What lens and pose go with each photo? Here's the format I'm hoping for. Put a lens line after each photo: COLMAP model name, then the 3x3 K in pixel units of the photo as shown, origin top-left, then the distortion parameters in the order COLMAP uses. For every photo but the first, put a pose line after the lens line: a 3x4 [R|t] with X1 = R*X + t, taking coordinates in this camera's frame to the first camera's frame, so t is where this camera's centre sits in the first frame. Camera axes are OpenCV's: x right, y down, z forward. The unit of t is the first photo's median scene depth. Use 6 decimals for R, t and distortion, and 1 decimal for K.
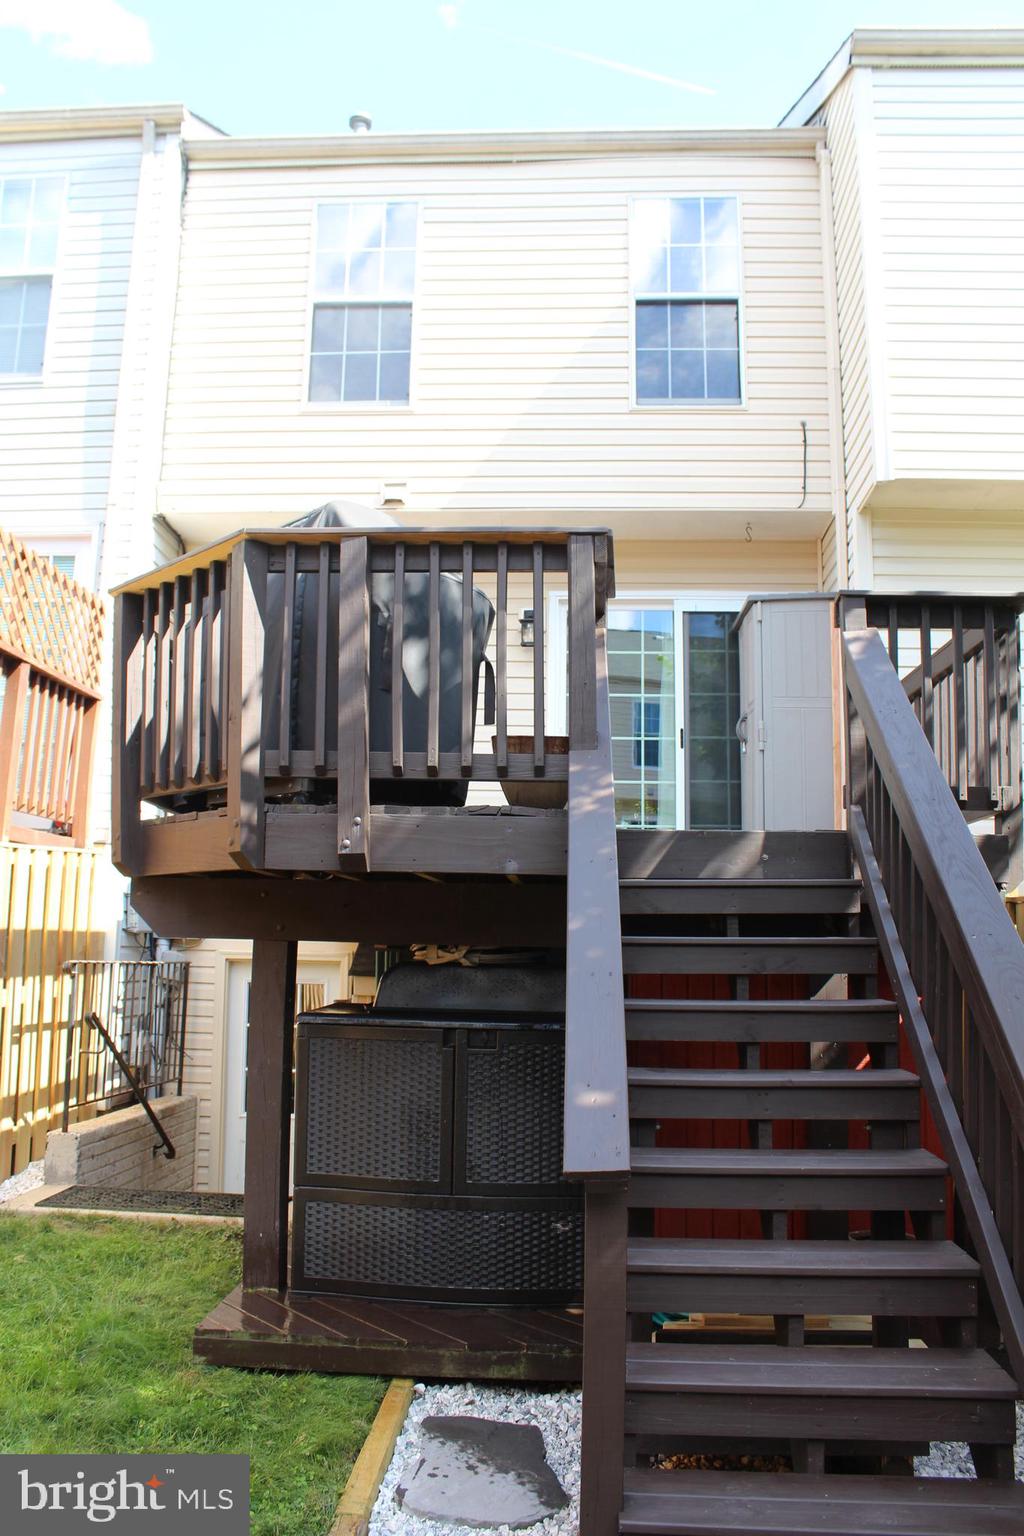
lens RADIAL K [[1274.4, 0, 510.2], [0, 1274.4, 743.4], [0, 0, 1]] dist [-0.164390, 0.143434]
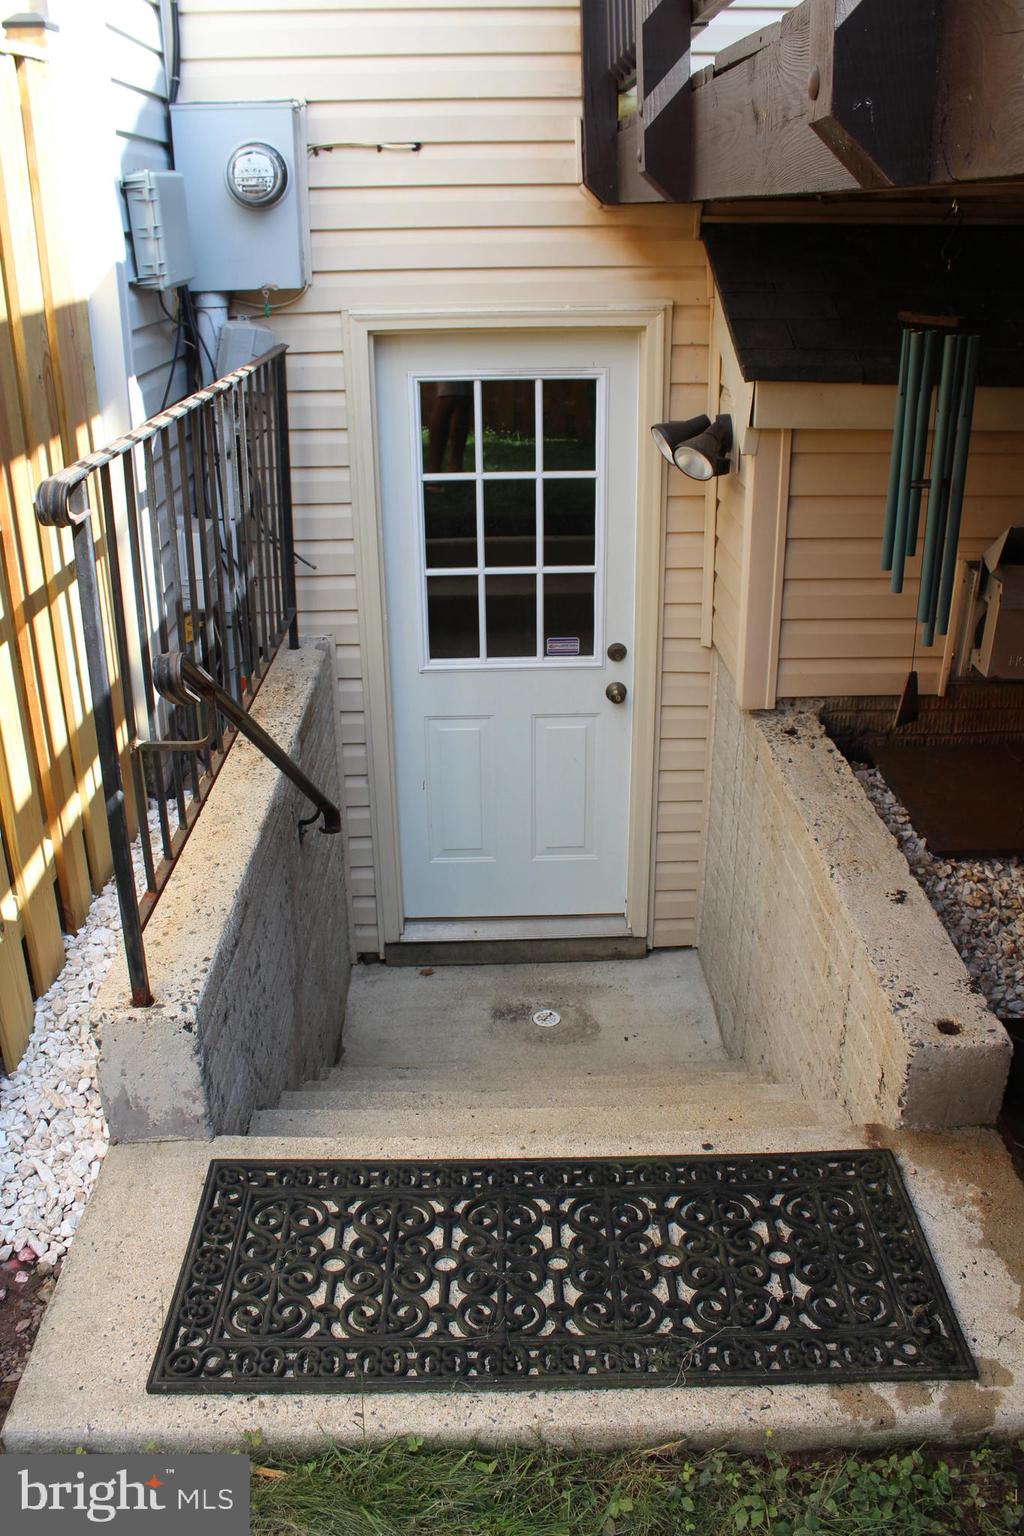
lens RADIAL K [[1274.4, 0, 510.2], [0, 1274.4, 743.4], [0, 0, 1]] dist [-0.164390, 0.143434]
pose [[0.996247, -0.054440, 0.067287, -0.239361], [0.009433, 0.841076, 0.540835, 0.068252], [-0.086036, -0.538171, 0.838433, 0.637178]]
